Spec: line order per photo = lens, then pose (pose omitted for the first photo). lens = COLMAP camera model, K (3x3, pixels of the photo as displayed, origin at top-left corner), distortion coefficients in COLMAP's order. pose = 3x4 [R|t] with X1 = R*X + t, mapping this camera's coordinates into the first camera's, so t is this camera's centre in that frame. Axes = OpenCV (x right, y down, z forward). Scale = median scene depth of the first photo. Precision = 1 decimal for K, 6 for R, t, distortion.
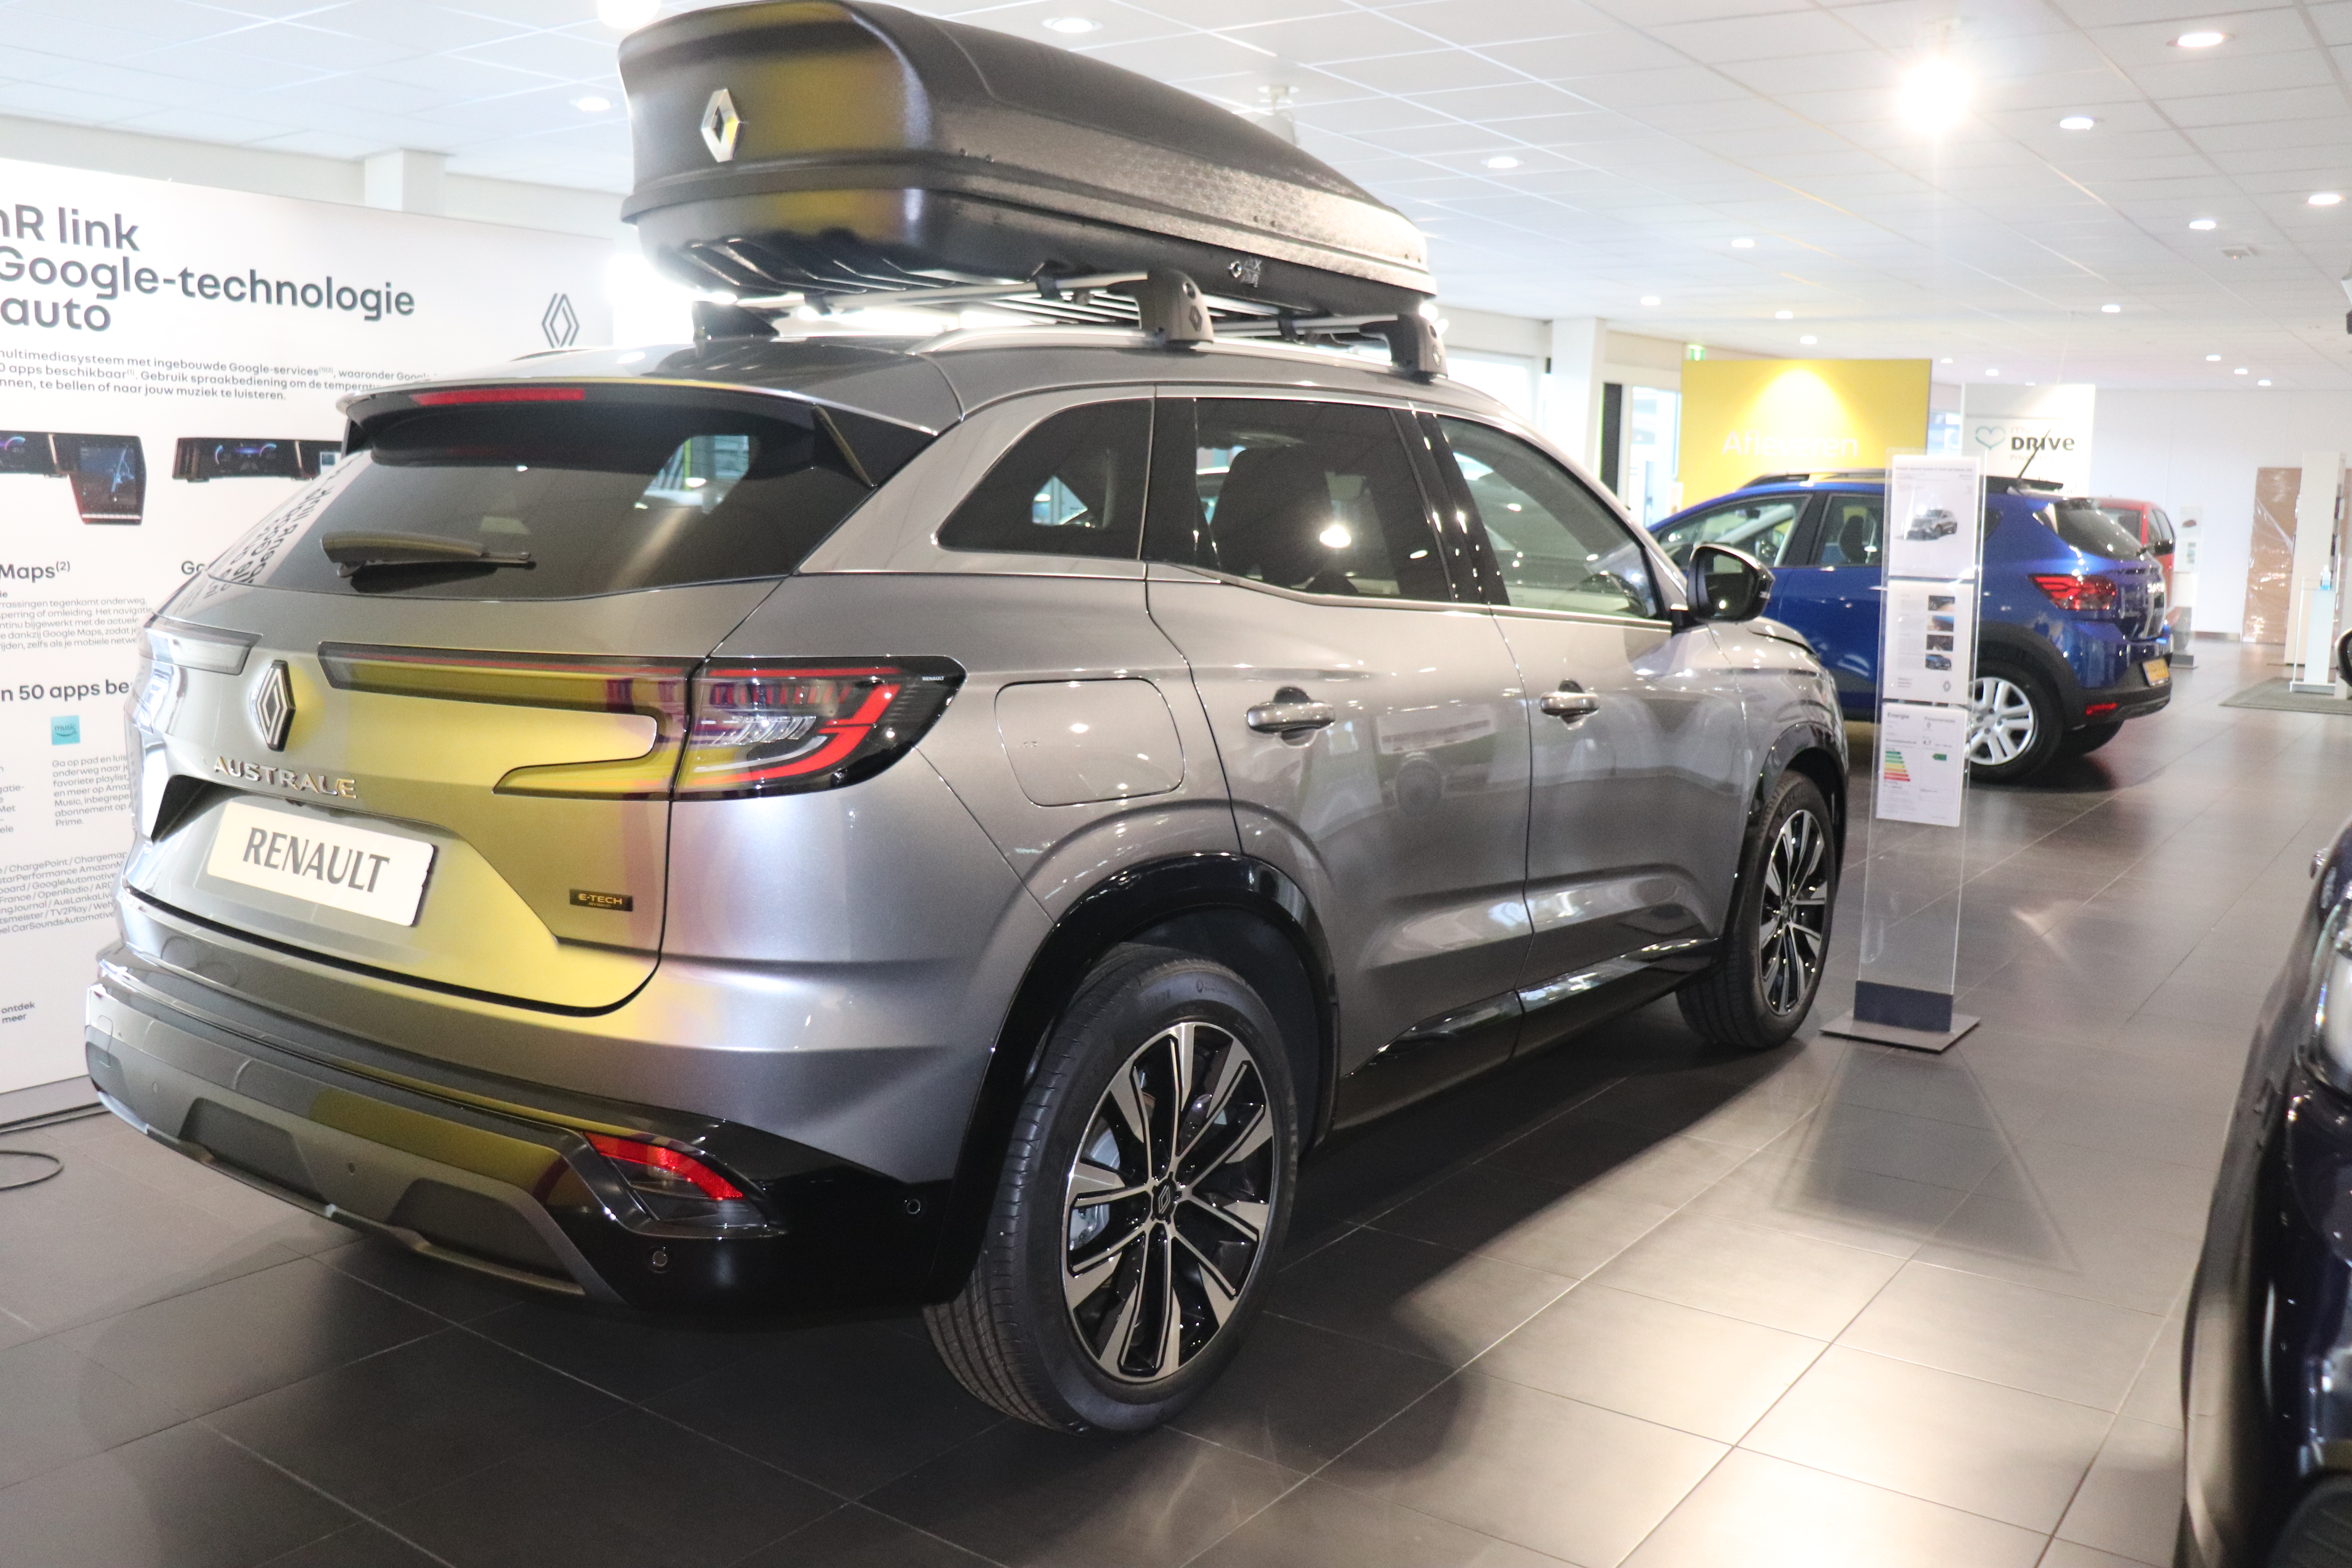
lens RADIAL K [[2109.8, 0, 1176.0], [0, 2109.8, 784.0], [0, 0, 1]] dist [-0.197211, 0.169945]
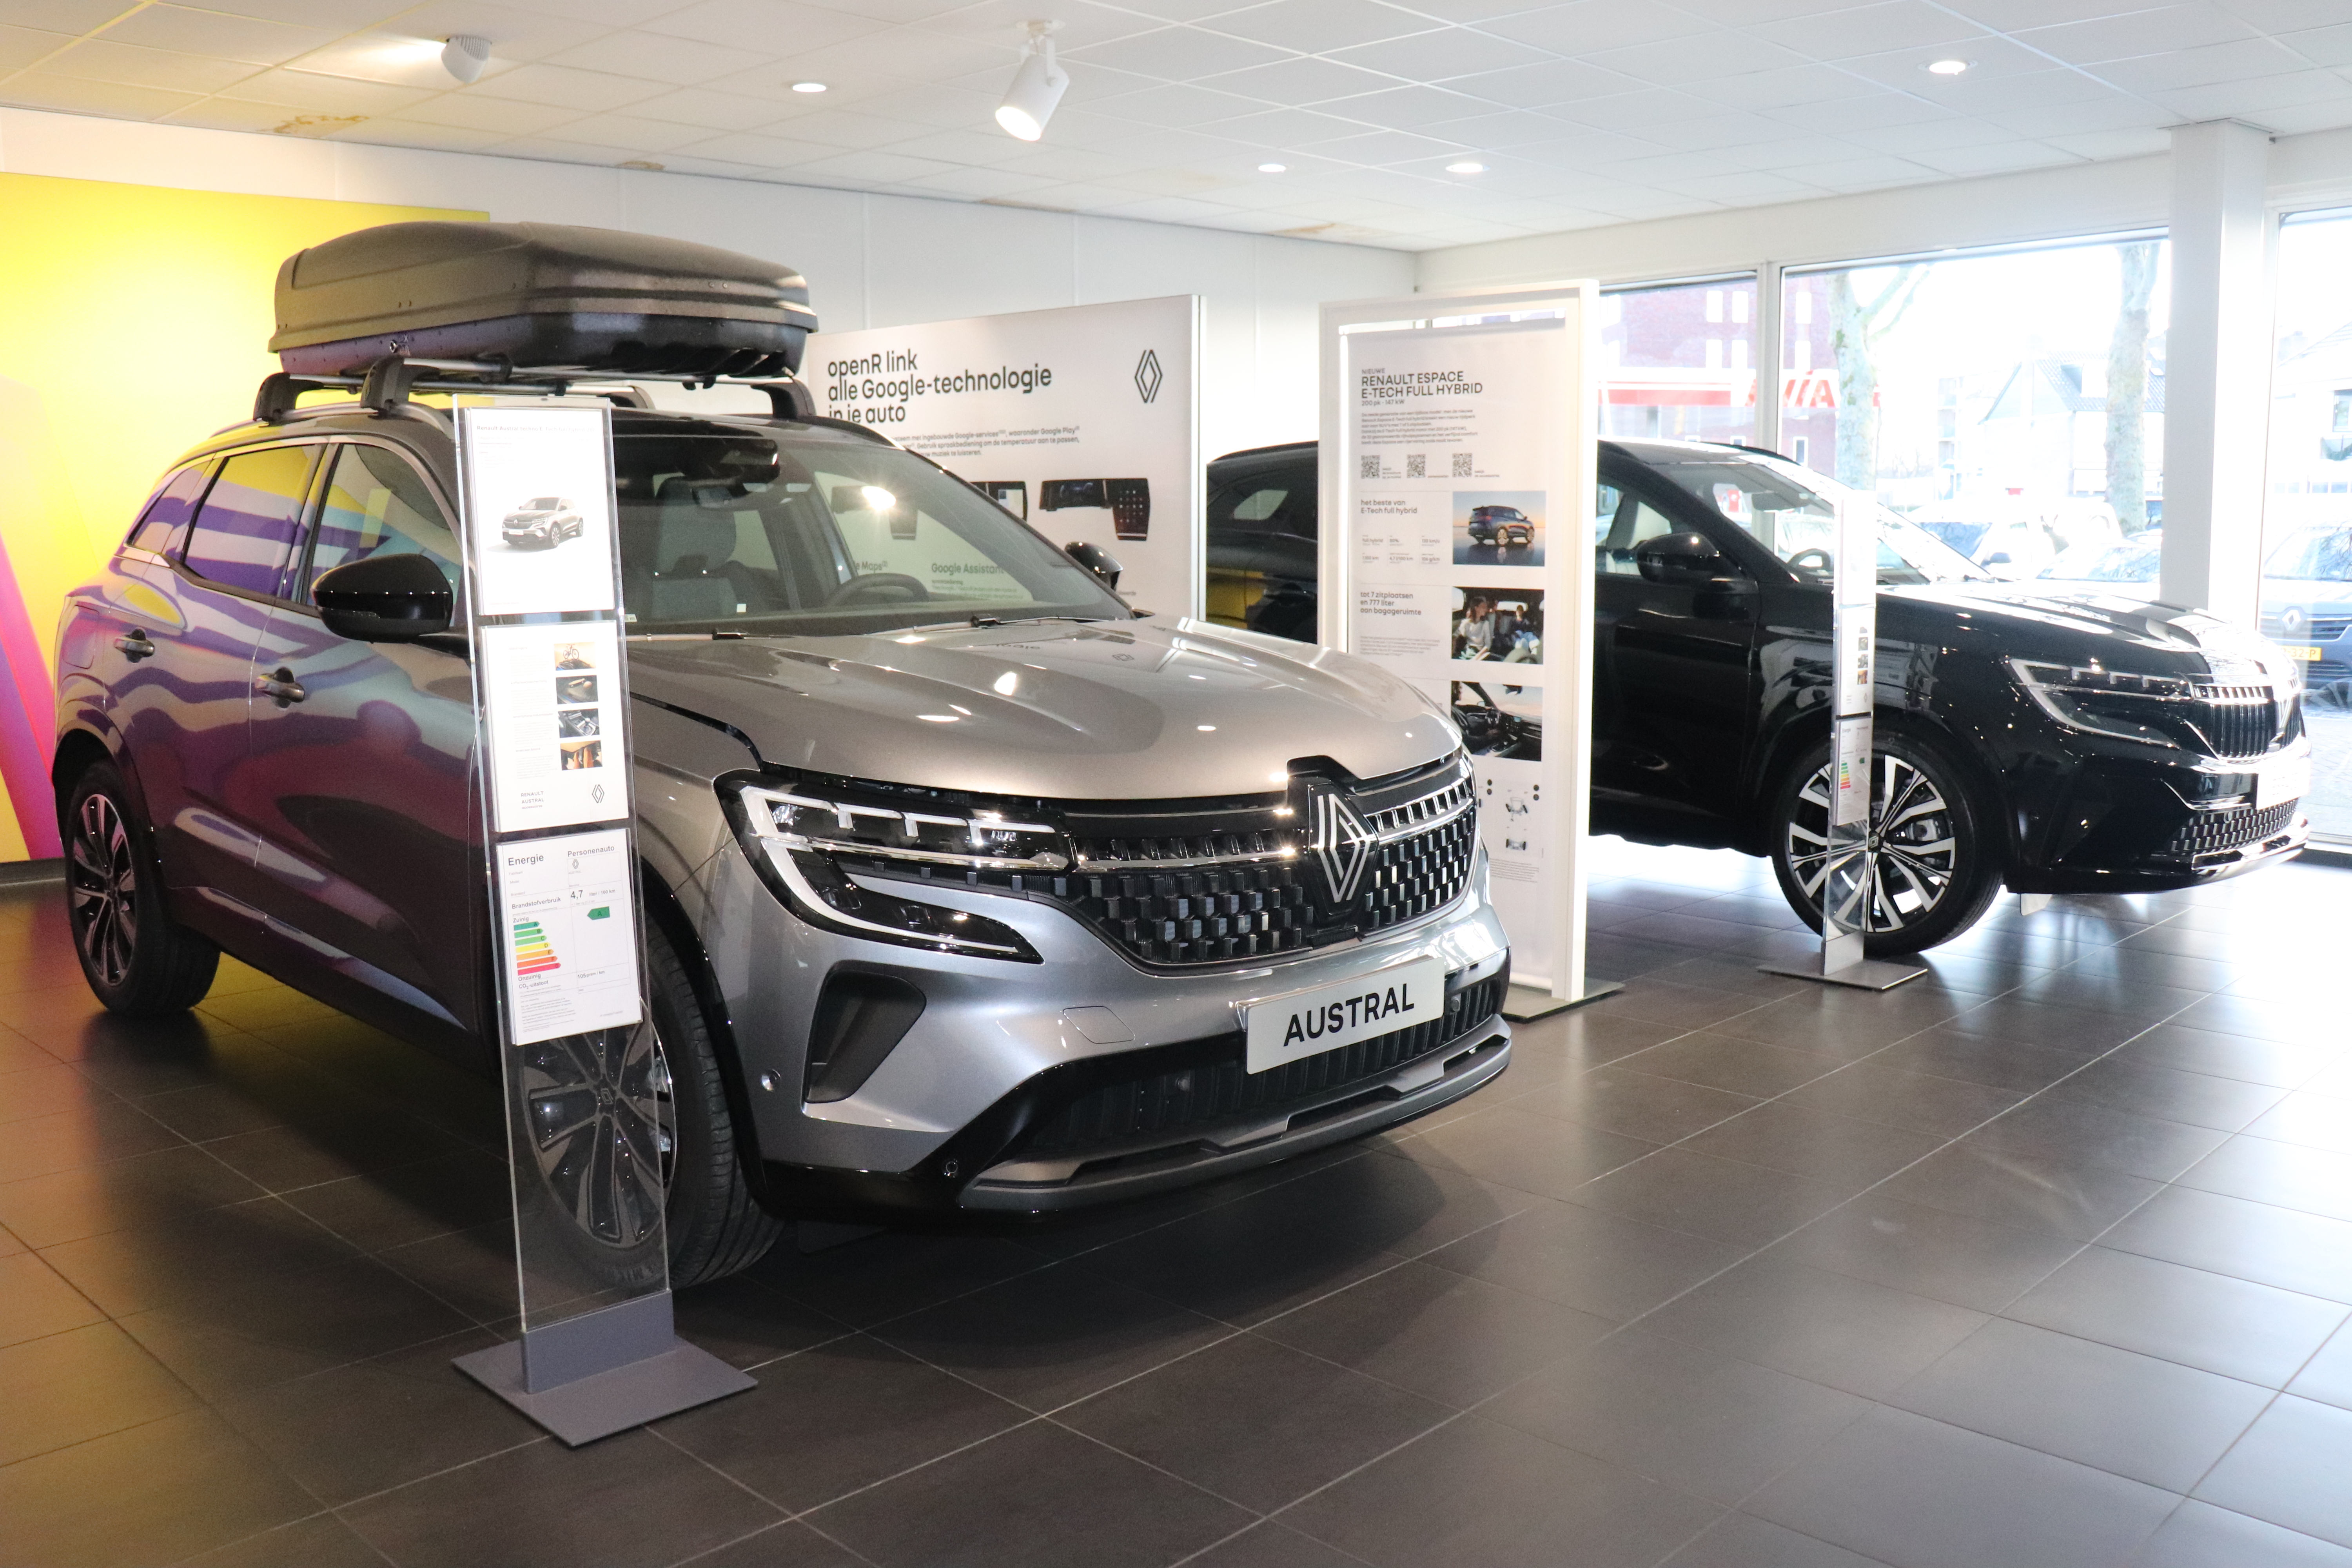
lens RADIAL K [[2017.5, 0, 1176.0], [0, 2017.5, 784.0], [0, 0, 1]] dist [-0.163726, 0.160740]
pose [[-0.168630, 0.109632, -0.979564, 0.956784], [-0.131331, 0.982436, 0.132562, -0.162175], [0.976891, 0.151001, -0.151270, 1.358669]]
